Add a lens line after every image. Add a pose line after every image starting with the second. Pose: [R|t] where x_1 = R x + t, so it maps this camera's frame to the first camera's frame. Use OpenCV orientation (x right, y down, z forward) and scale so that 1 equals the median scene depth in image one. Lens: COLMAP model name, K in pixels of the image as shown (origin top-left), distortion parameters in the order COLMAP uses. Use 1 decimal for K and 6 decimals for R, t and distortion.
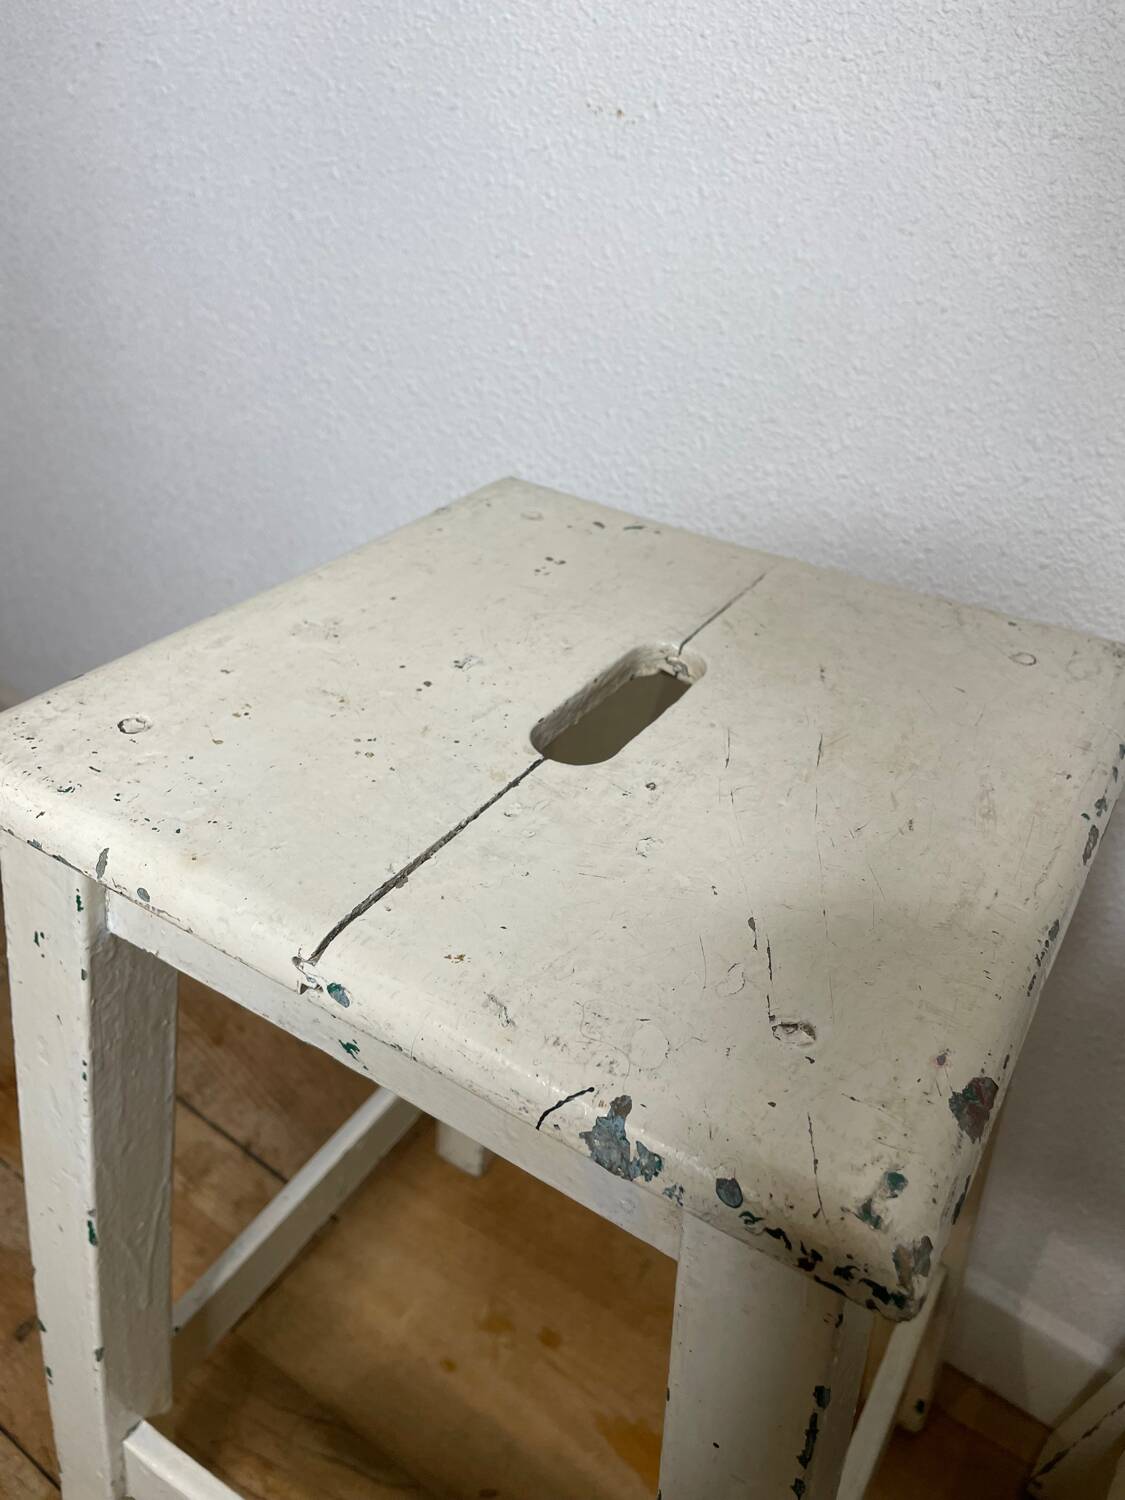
lens RADIAL K [[1155.8, 0, 569.7], [0, 1155.8, 750.9], [0, 0, 1]] dist [0.087857, -0.125179]
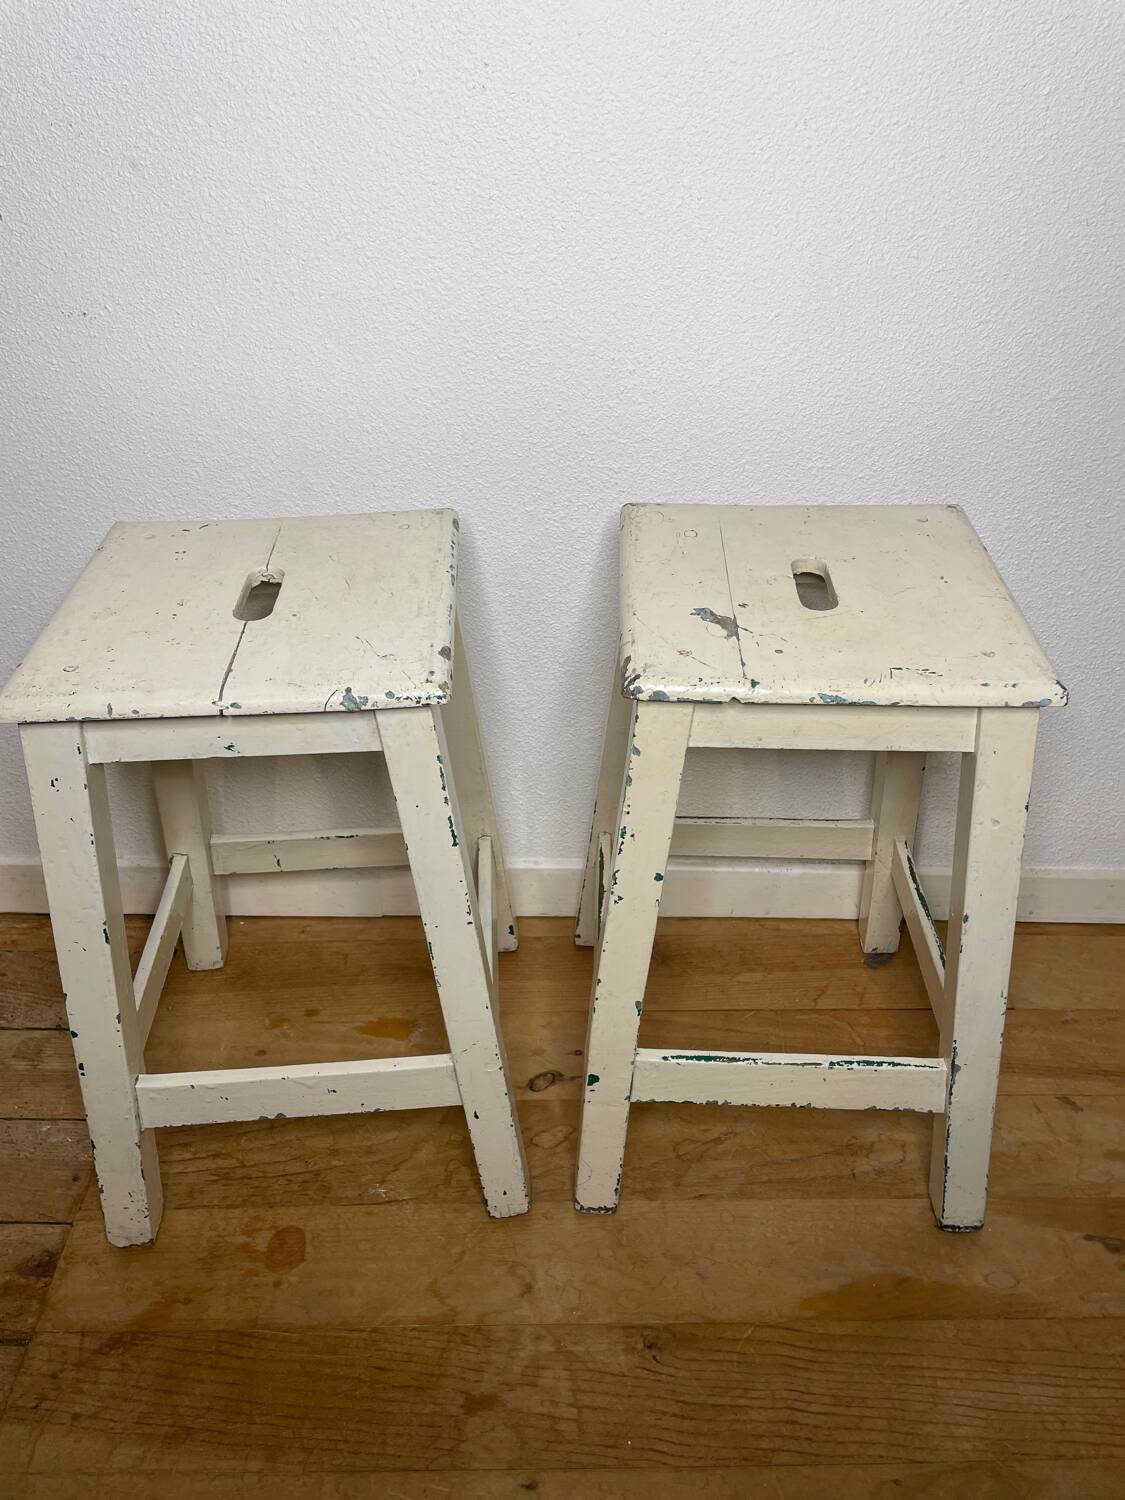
lens RADIAL K [[1155.8, 0, 561.5], [0, 1155.8, 740.6], [0, 0, 1]] dist [0.087857, -0.125179]
pose [[0.820611, -0.384833, 0.422494, -0.510665], [0.373687, 0.920672, 0.112790, 0.174543], [-0.432383, 0.065324, 0.899320, -1.226479]]
